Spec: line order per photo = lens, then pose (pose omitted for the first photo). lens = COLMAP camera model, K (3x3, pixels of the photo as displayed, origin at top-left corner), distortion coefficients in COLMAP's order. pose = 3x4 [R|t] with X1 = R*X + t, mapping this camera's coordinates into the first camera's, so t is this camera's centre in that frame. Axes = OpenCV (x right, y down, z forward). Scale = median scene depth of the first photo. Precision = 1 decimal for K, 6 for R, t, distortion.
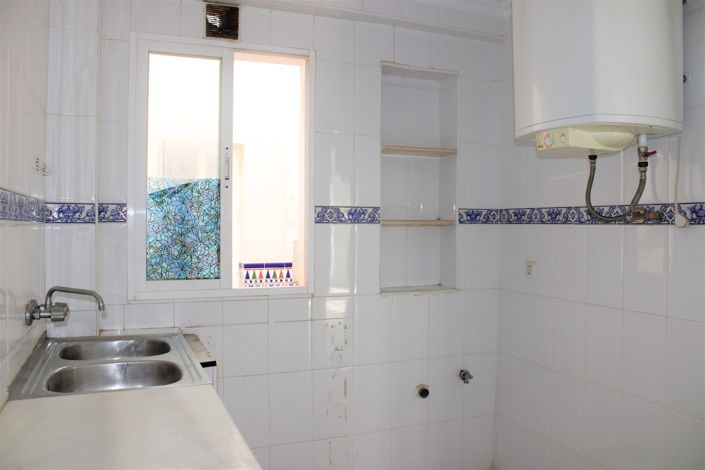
lens RADIAL K [[581.4, 0, 352.5], [0, 581.4, 235.0], [0, 0, 1]] dist [-0.170292, 0.129156]
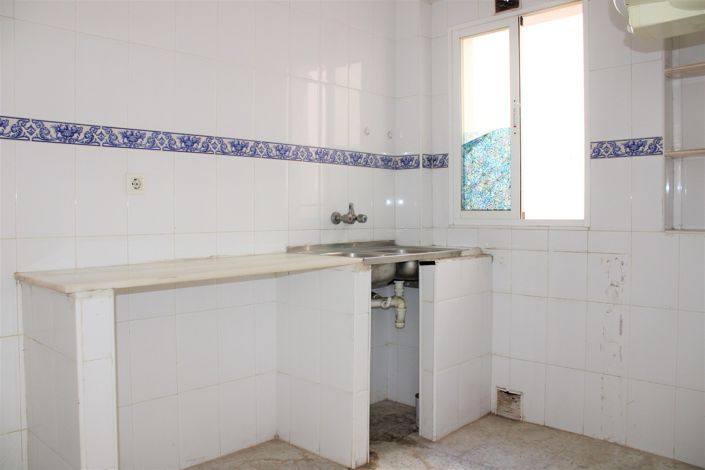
lens RADIAL K [[581.4, 0, 352.5], [0, 581.4, 235.0], [0, 0, 1]] dist [-0.170292, 0.129156]
pose [[0.395852, 0.028099, -0.917884, 0.696753], [-0.011170, 0.999605, 0.025784, 0.094400], [0.918246, 0.000046, 0.396010, 0.210585]]
